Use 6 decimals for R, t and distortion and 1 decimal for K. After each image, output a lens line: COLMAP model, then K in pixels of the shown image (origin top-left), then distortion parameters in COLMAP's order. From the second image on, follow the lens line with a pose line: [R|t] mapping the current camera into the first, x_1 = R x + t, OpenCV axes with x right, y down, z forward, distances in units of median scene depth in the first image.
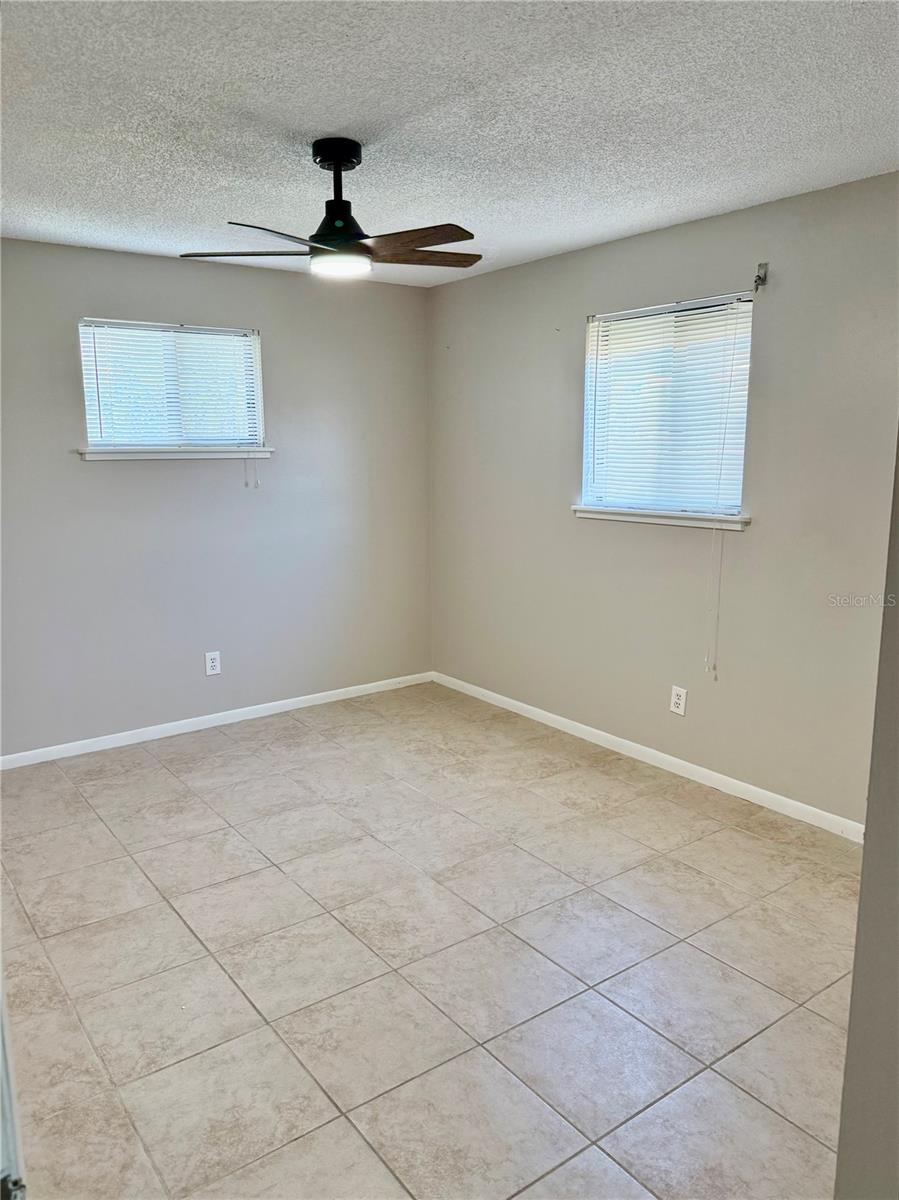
lens RADIAL K [[865.6, 0, 431.0], [0, 865.6, 597.6], [0, 0, 1]] dist [-0.002405, -0.010807]
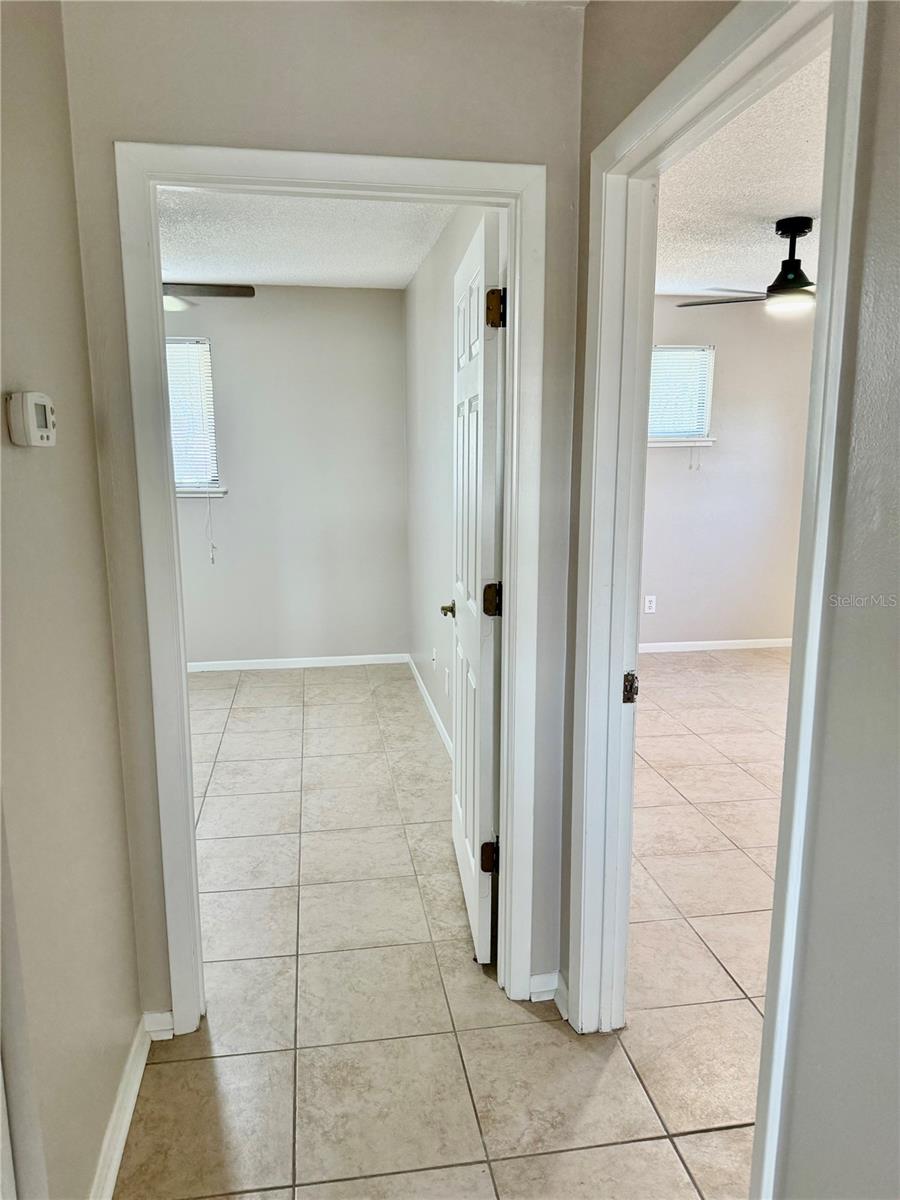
lens RADIAL K [[865.6, 0, 431.5], [0, 865.6, 597.6], [0, 0, 1]] dist [-0.002405, -0.010807]
pose [[0.895062, 0.089757, -0.436815, 0.032449], [-0.090327, 0.995721, 0.019517, 0.117368], [0.436698, 0.021987, 0.899340, -0.512241]]
